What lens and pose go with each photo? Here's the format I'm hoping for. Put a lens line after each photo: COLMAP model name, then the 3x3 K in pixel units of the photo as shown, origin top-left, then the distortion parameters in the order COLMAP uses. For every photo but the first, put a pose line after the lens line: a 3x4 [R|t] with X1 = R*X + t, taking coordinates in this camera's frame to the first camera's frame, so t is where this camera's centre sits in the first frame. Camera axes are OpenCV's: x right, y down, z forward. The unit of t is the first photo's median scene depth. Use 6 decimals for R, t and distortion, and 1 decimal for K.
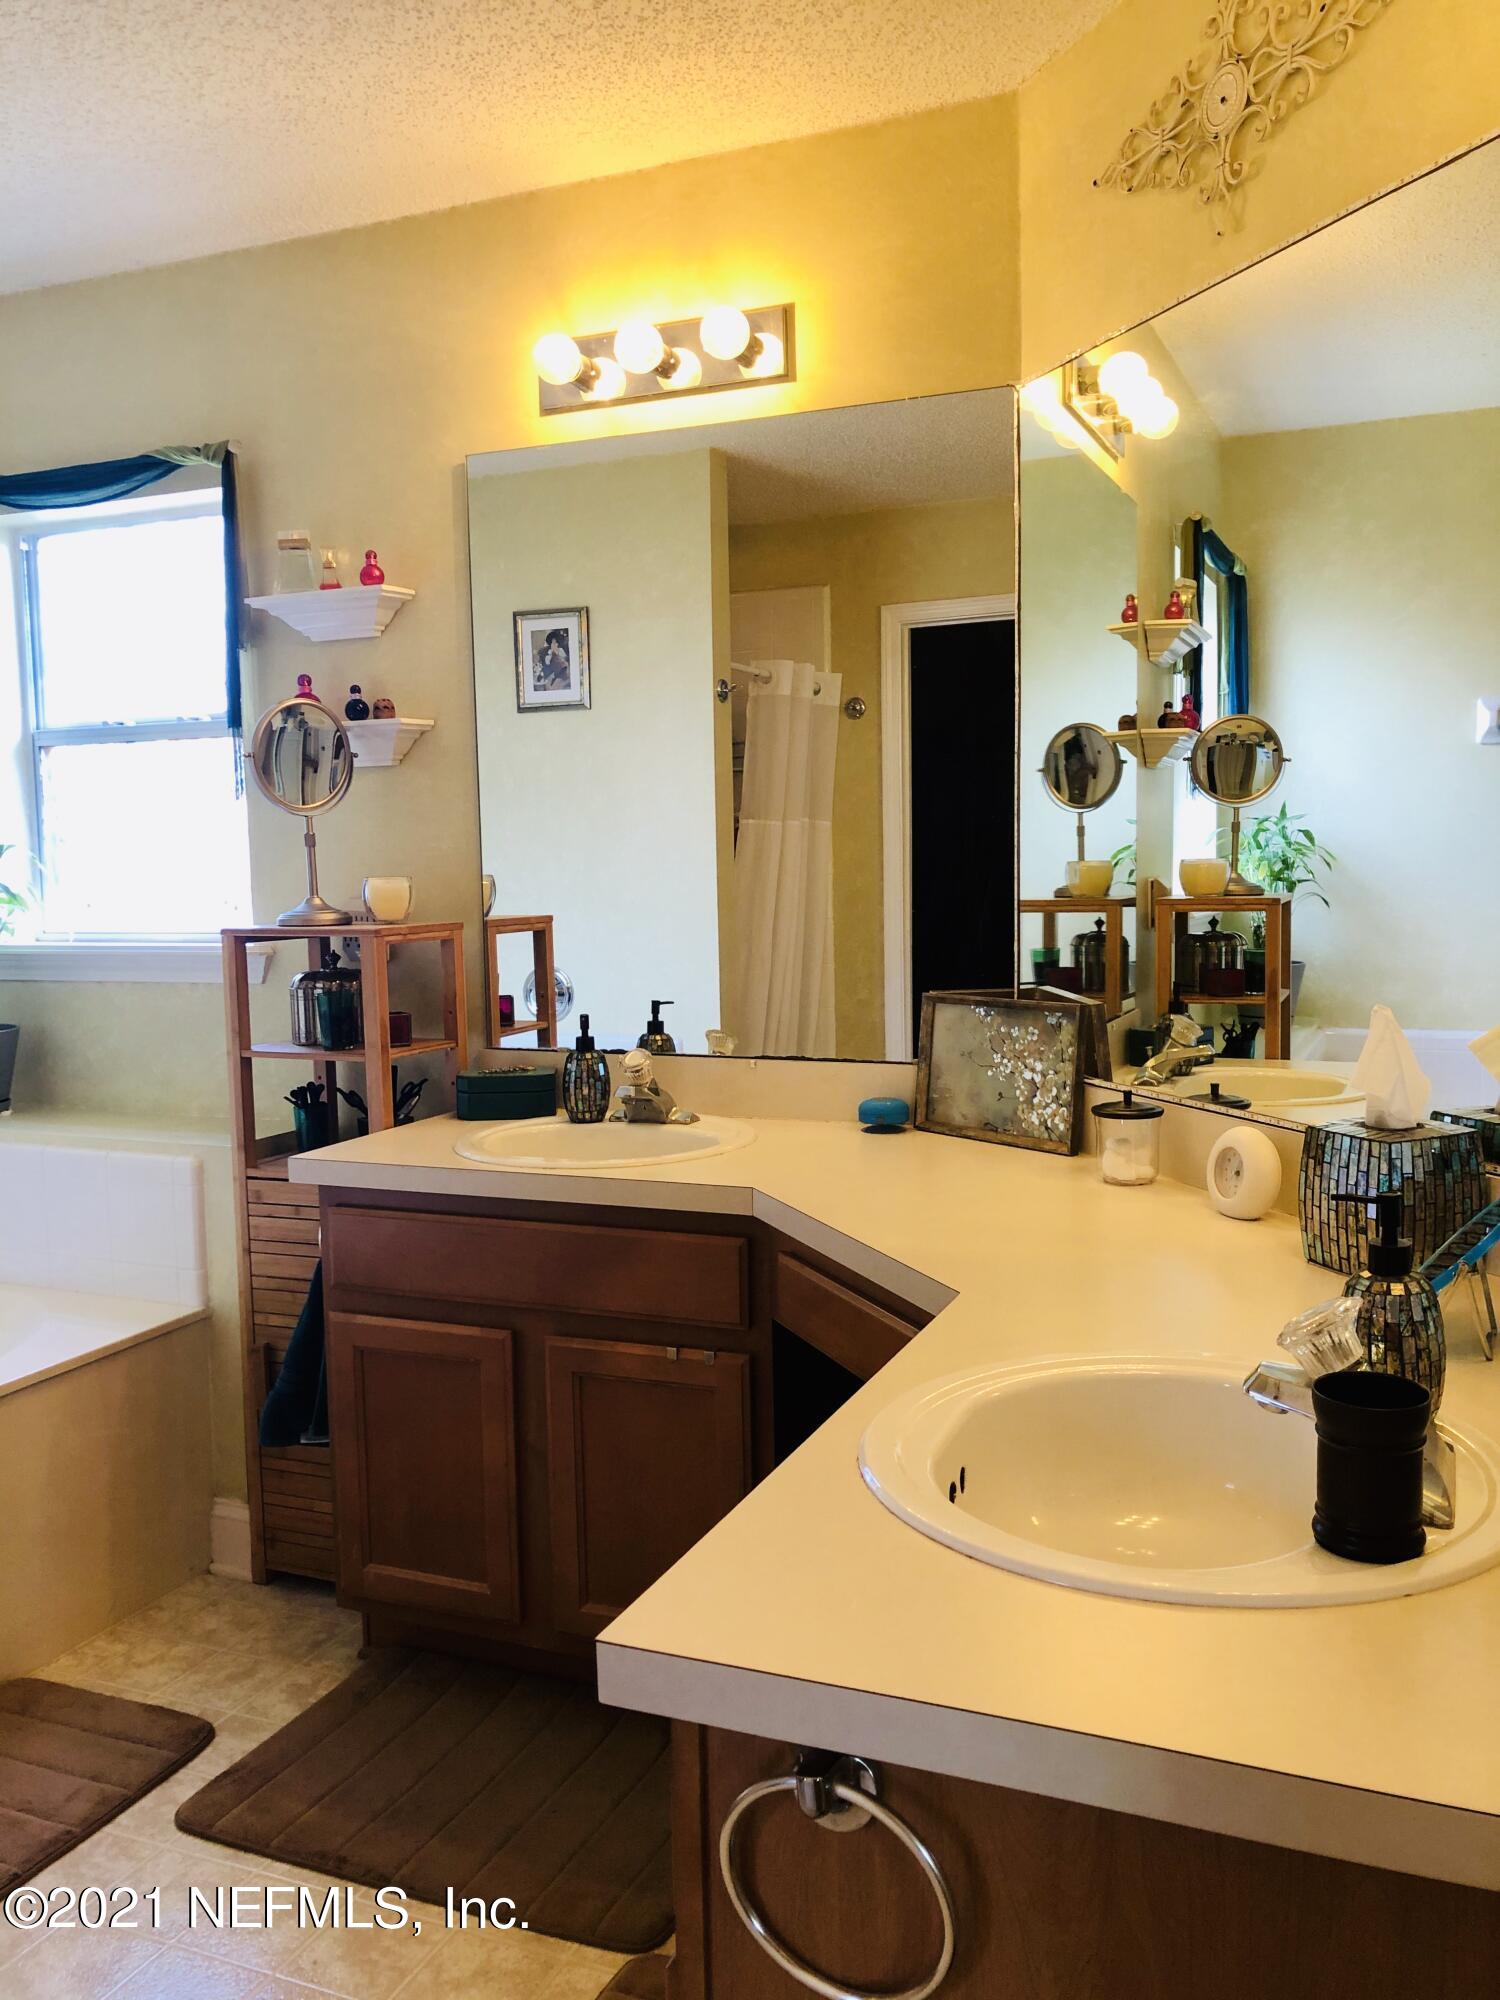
lens RADIAL K [[1653.9, 0, 750.0], [0, 1653.9, 1000.0], [0, 0, 1]] dist [0.025148, -0.012735]
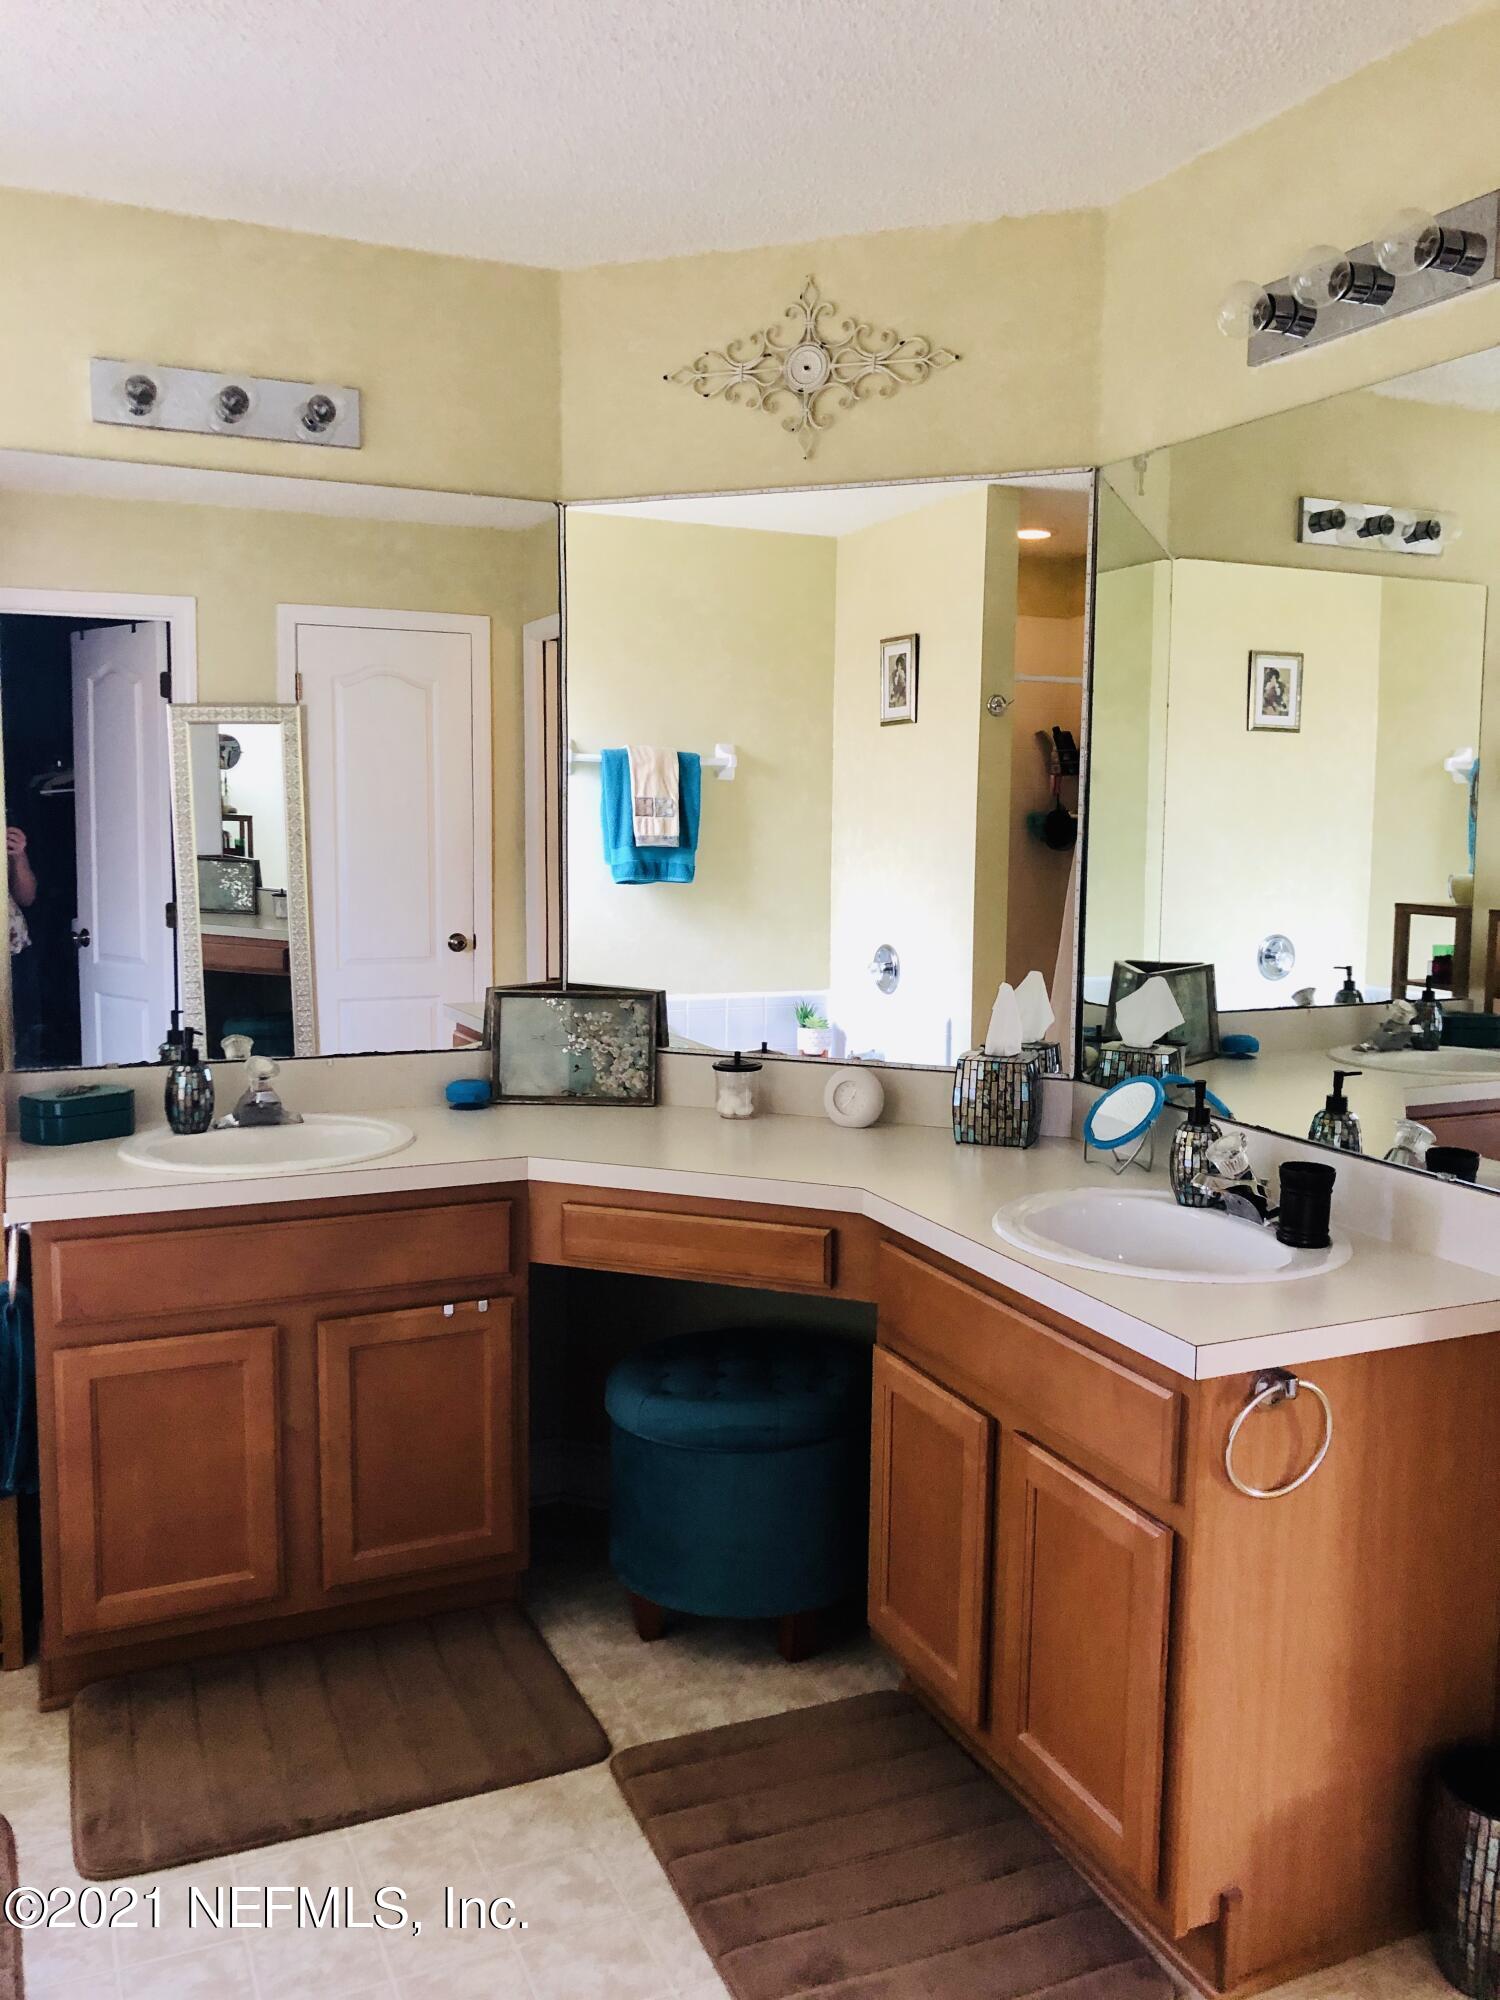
lens RADIAL K [[1653.9, 0, 750.0], [0, 1653.9, 1000.0], [0, 0, 1]] dist [0.025148, -0.012735]
pose [[0.674758, -0.059367, 0.735648, -0.713519], [0.044465, 0.998219, 0.039772, -0.039599], [-0.736699, 0.005874, 0.676196, 0.047501]]
